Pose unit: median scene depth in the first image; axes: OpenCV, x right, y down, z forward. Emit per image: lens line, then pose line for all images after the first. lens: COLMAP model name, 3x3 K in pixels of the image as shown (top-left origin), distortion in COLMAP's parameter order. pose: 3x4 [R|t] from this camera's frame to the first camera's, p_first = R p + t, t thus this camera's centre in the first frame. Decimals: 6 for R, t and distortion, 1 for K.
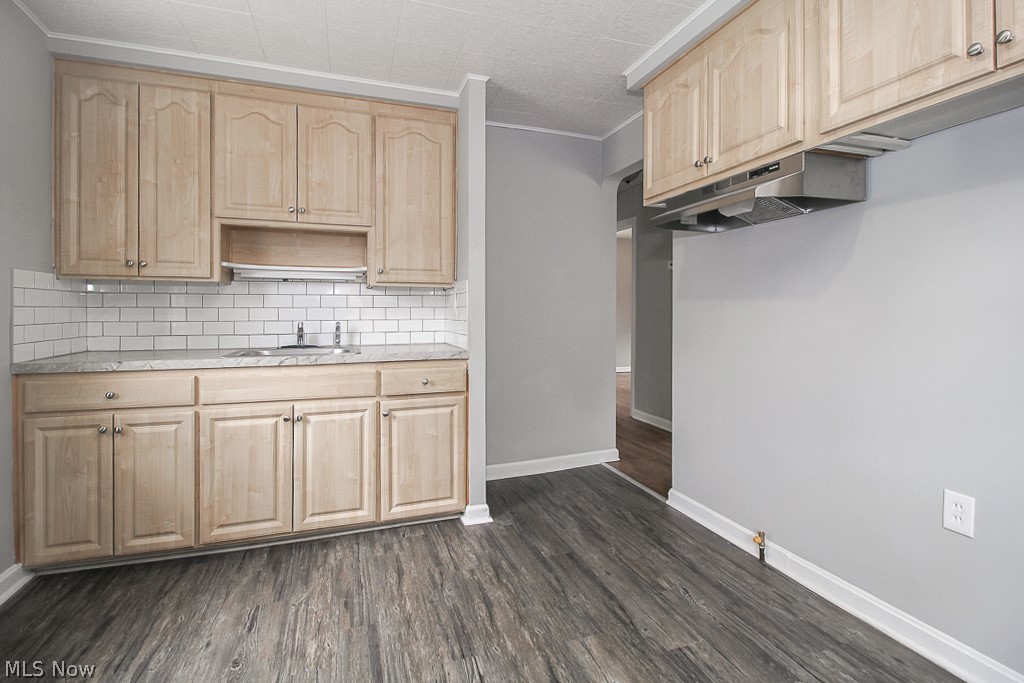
lens RADIAL K [[476.7, 0, 515.4], [0, 476.7, 310.7], [0, 0, 1]] dist [0.002674, -0.005769]
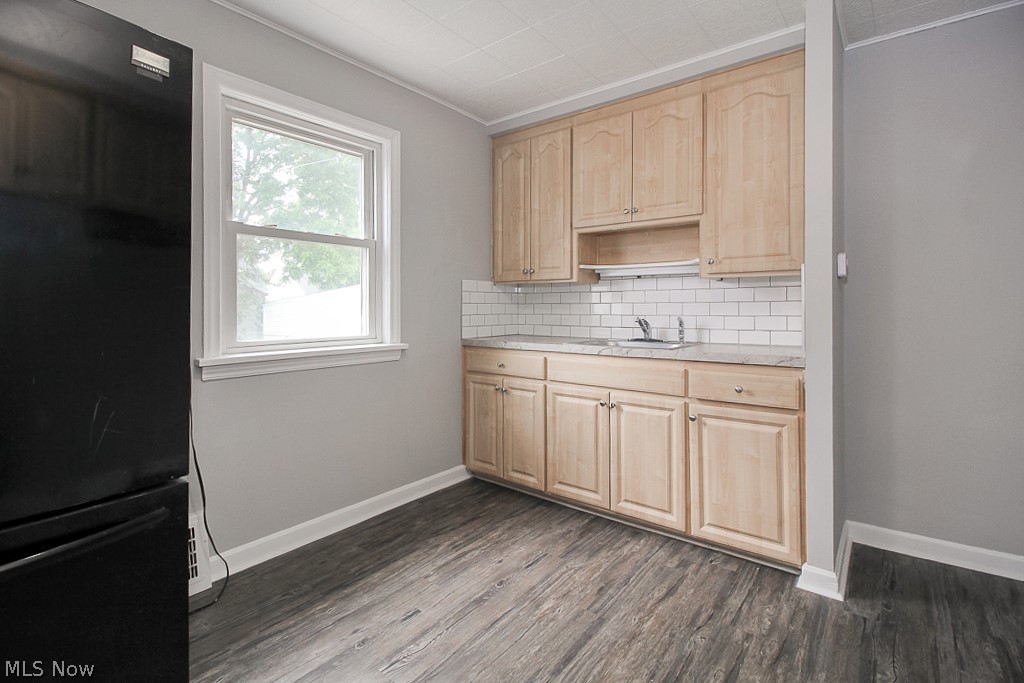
lens RADIAL K [[476.7, 0, 486.3], [0, 476.7, 302.9], [0, 0, 1]] dist [0.002674, -0.005769]
pose [[0.525735, -0.008339, -0.850608, 0.316921], [0.000020, 0.999952, -0.009791, 0.005229], [0.850649, 0.005131, 0.525709, 0.195954]]
